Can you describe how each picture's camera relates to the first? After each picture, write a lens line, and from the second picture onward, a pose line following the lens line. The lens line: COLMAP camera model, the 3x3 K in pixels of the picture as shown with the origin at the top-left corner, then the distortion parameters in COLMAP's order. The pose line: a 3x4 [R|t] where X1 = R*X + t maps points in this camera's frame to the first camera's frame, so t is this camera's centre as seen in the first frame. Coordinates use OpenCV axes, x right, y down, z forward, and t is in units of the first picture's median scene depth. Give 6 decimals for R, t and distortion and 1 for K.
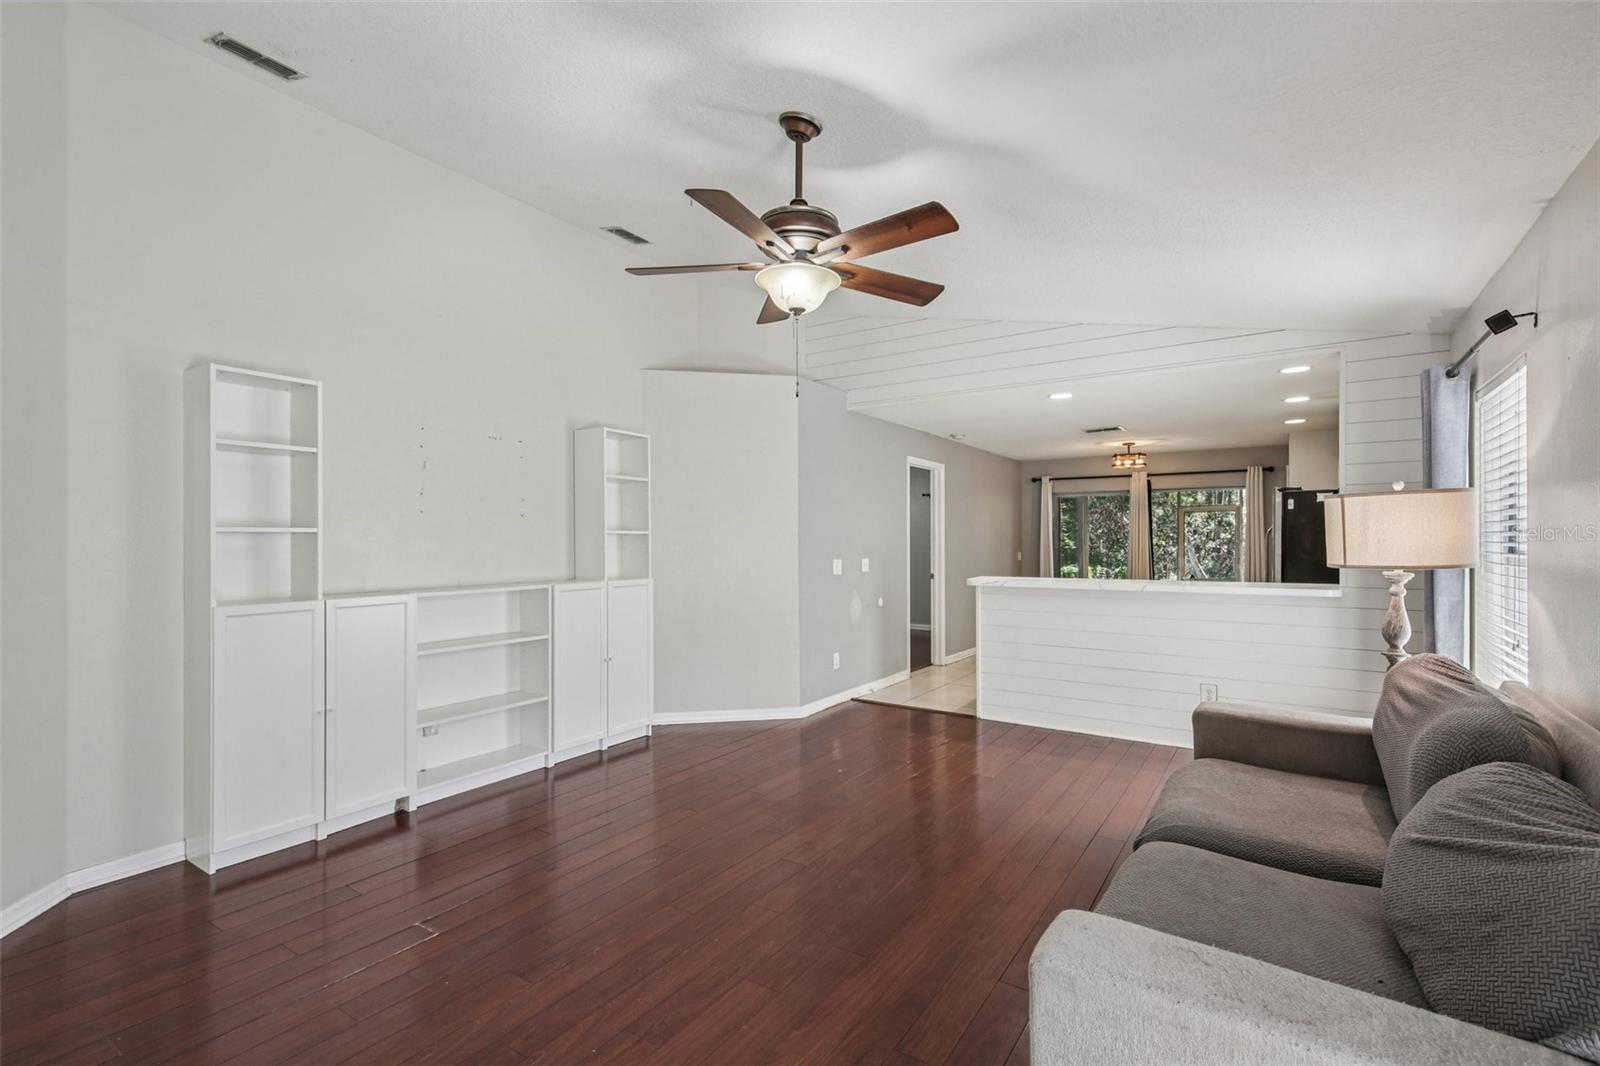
lens RADIAL K [[740.4, 0, 802.8], [0, 740.4, 543.3], [0, 0, 1]] dist [0.030557, 0.000250]
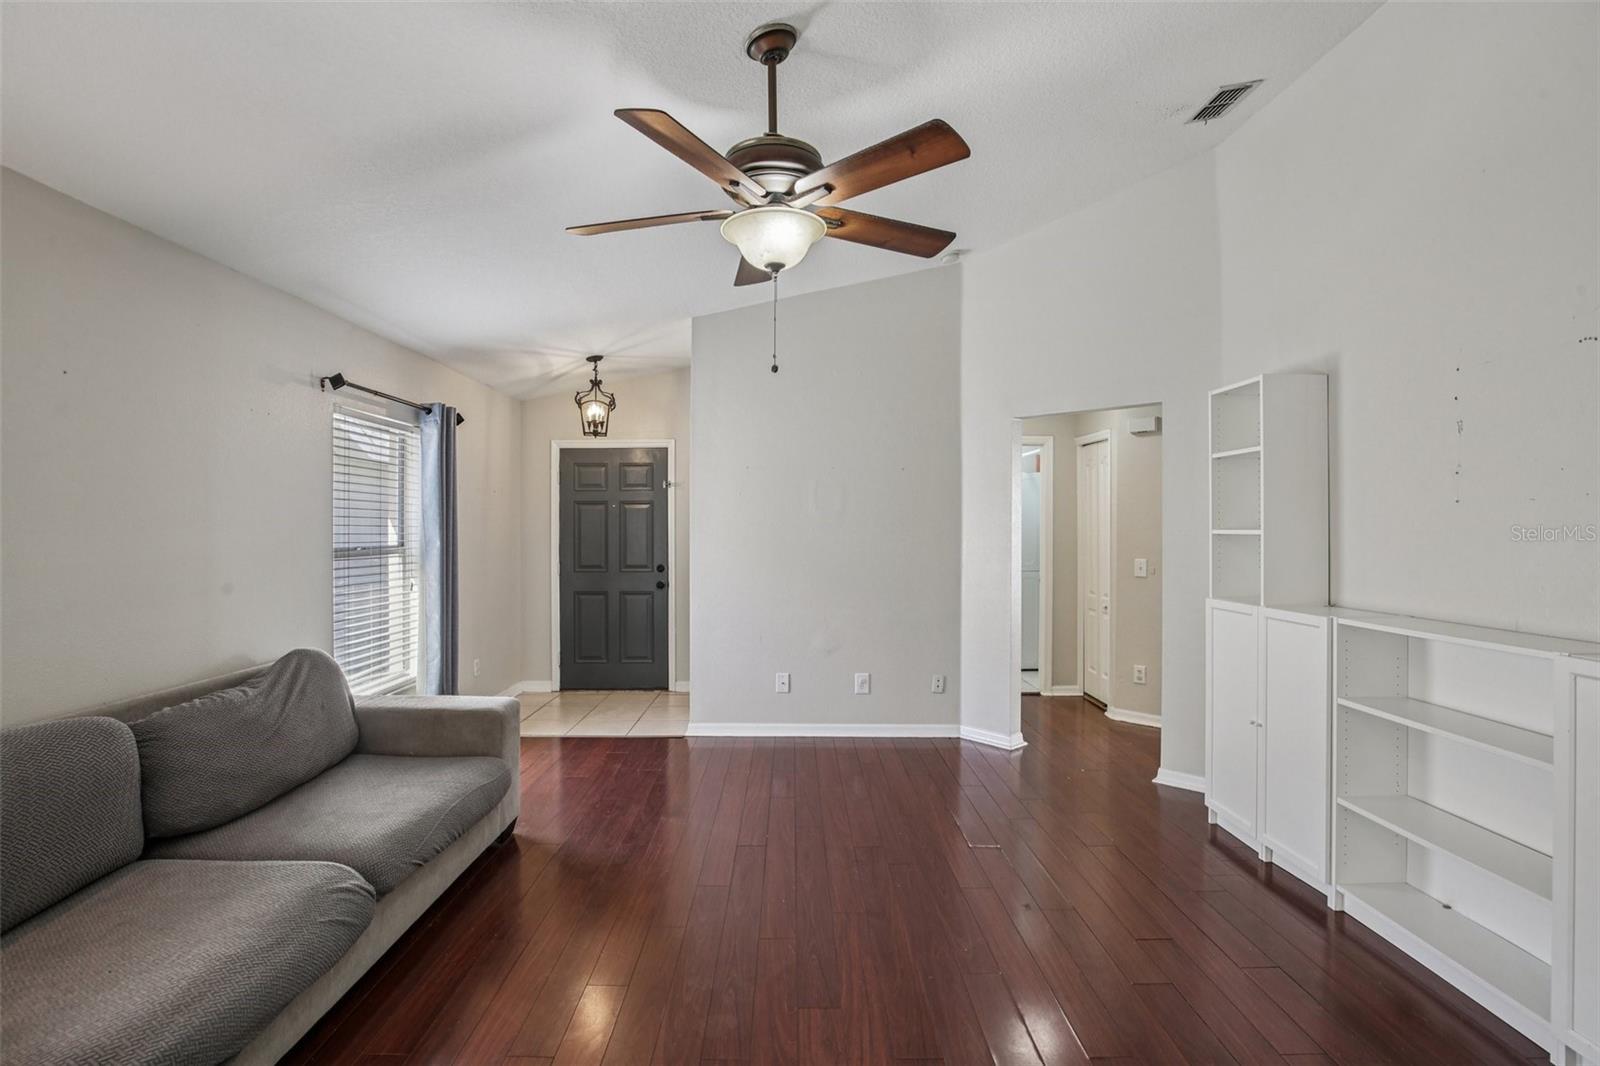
lens RADIAL K [[740.5, 0, 796.2], [0, 740.5, 523.6], [0, 0, 1]] dist [-0.026029, 0.000258]
pose [[-0.838316, -0.001281, -0.545183, 0.205764], [-0.000195, 0.999998, -0.002049, -0.011920], [0.545184, -0.001612, -0.838315, 0.835586]]
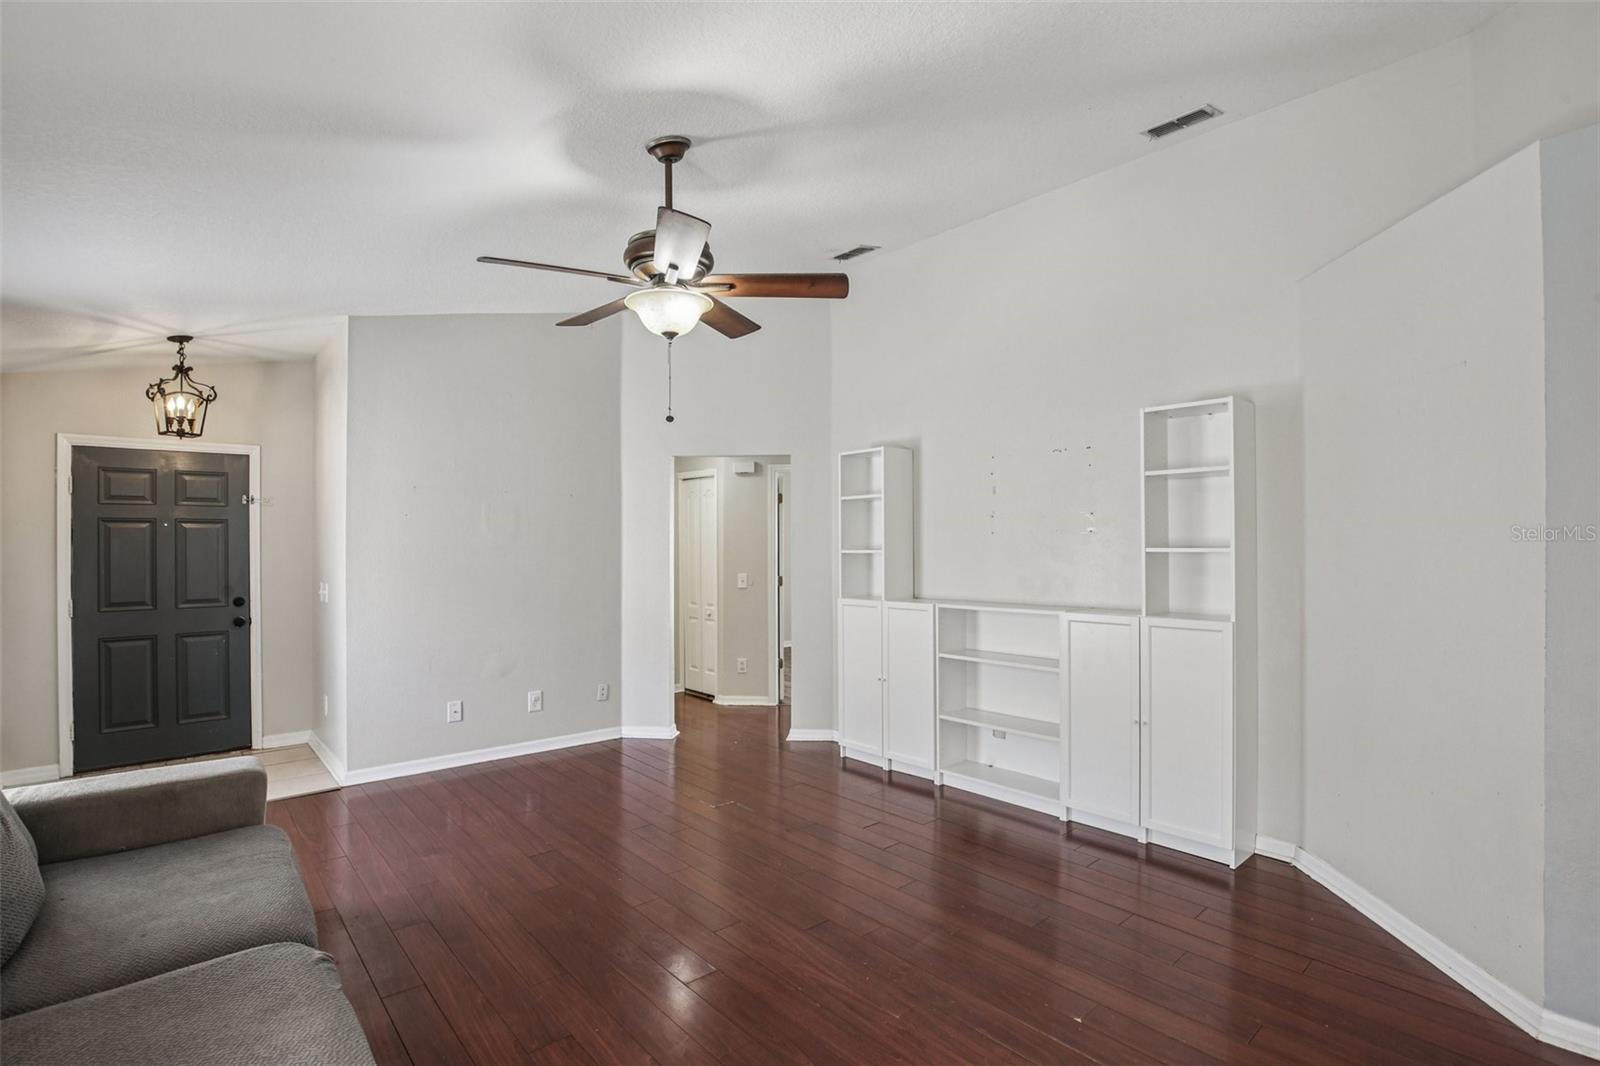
lens RADIAL K [[740.8, 0, 801.3], [0, 740.8, 542.2], [0, 0, 1]] dist [-0.027215, 0.001476]
pose [[-0.276016, -0.003486, -0.961147, 0.438050], [0.003550, 0.999983, -0.004646, -0.013580], [0.961147, -0.004695, -0.275998, 0.708827]]
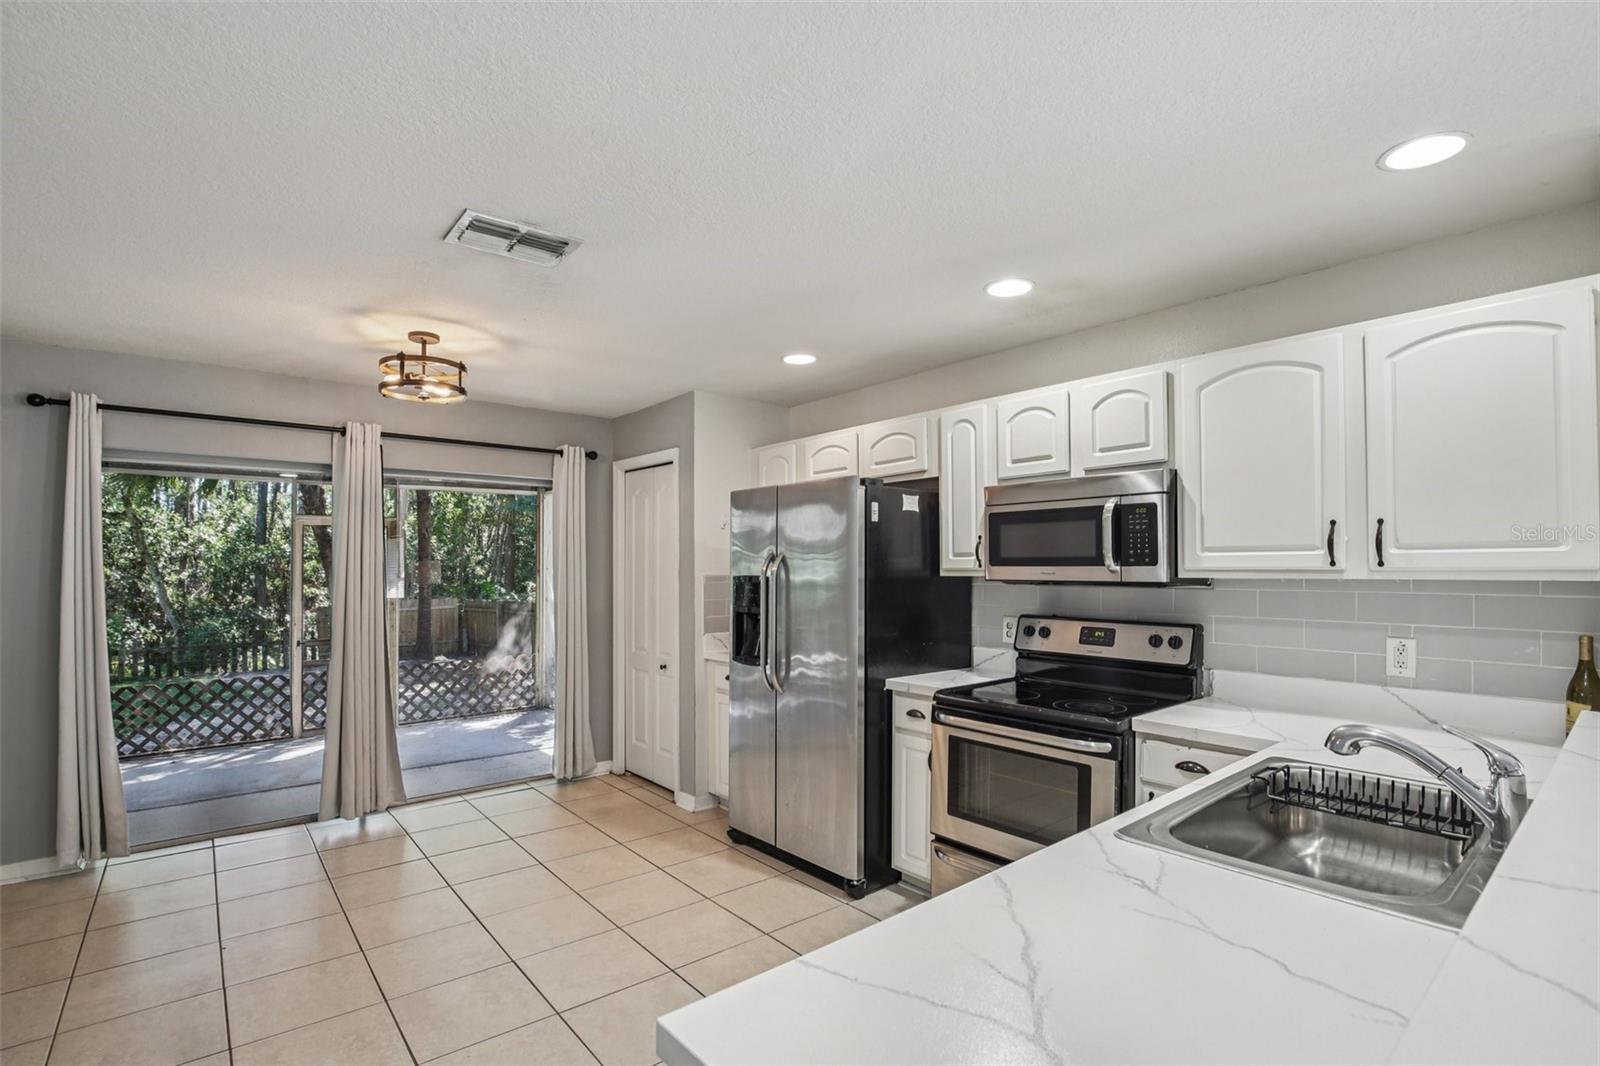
lens RADIAL K [[748.8, 0, 808.5], [0, 748.8, 561.1], [0, 0, 1]] dist [-0.026623, 0.000660]
pose [[0.290134, 0.009100, 0.956943, 0.181000], [0.002774, 0.999943, -0.010350, -0.016115], [-0.956982, 0.005658, 0.290092, 1.022400]]
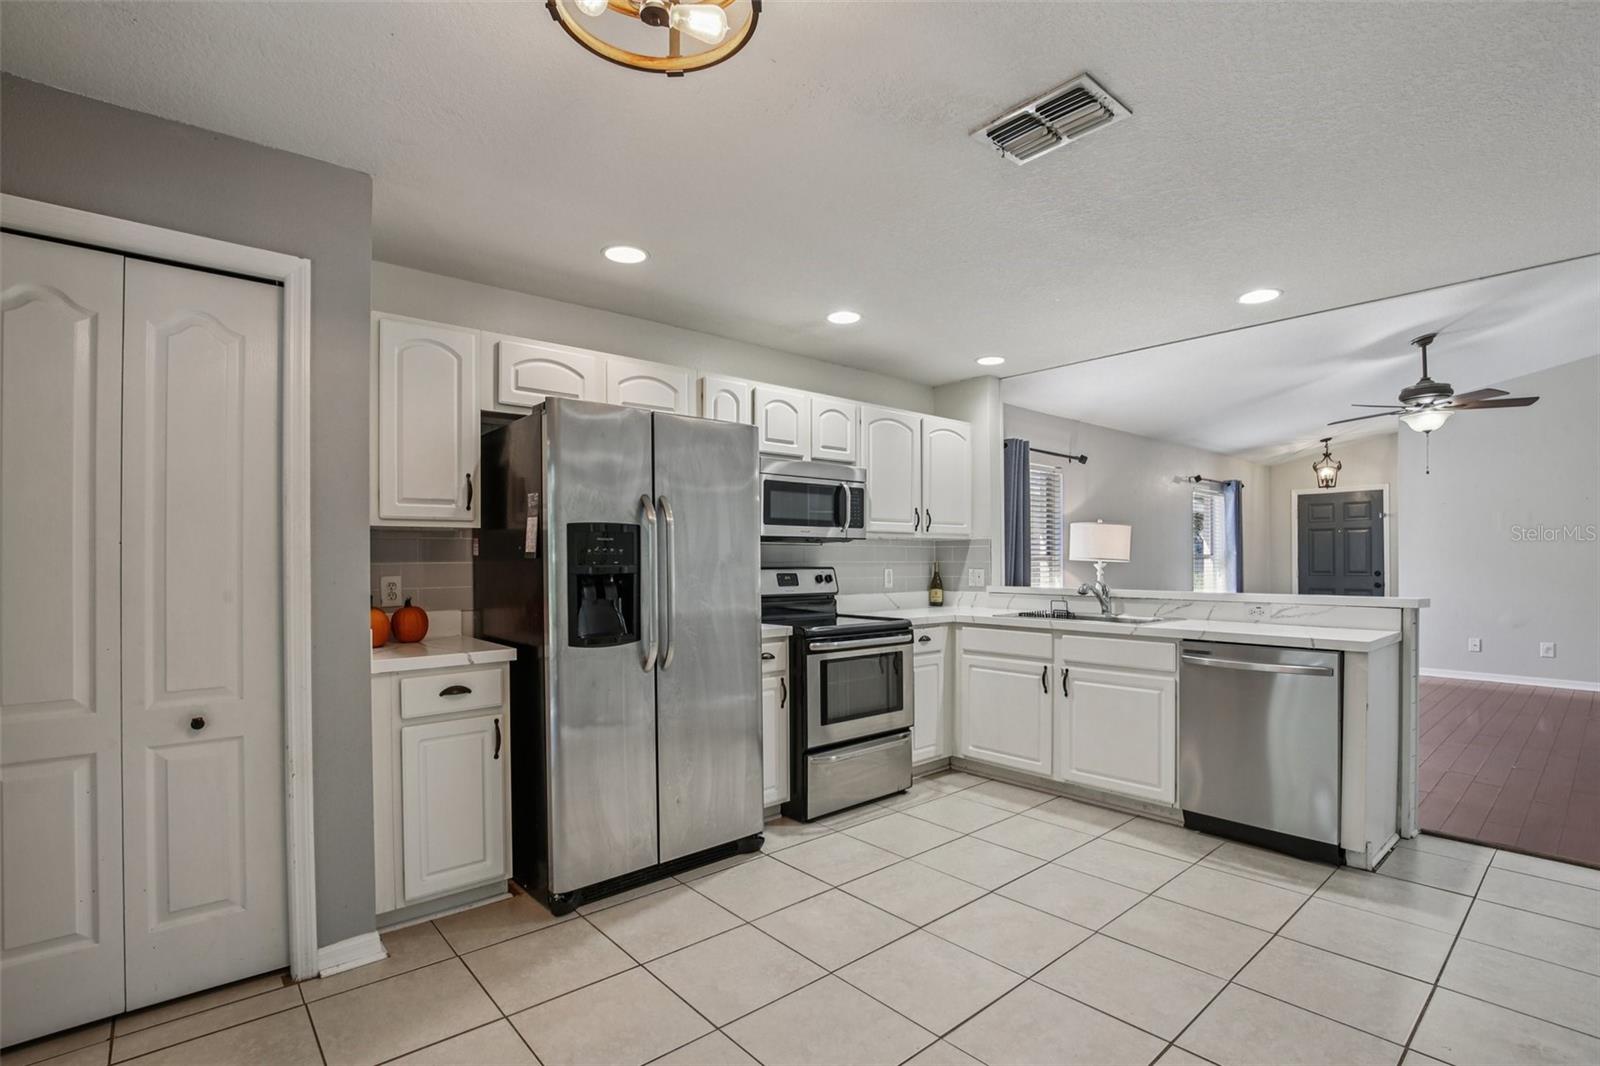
lens RADIAL K [[749.8, 0, 787.4], [0, 749.8, 554.7], [0, 0, 1]] dist [-0.030987, 0.000376]
pose [[-0.958922, 0.007948, 0.283559, 0.542169], [0.006688, 0.999963, -0.005413, 0.012344], [-0.283591, -0.003294, -0.958940, 1.673376]]
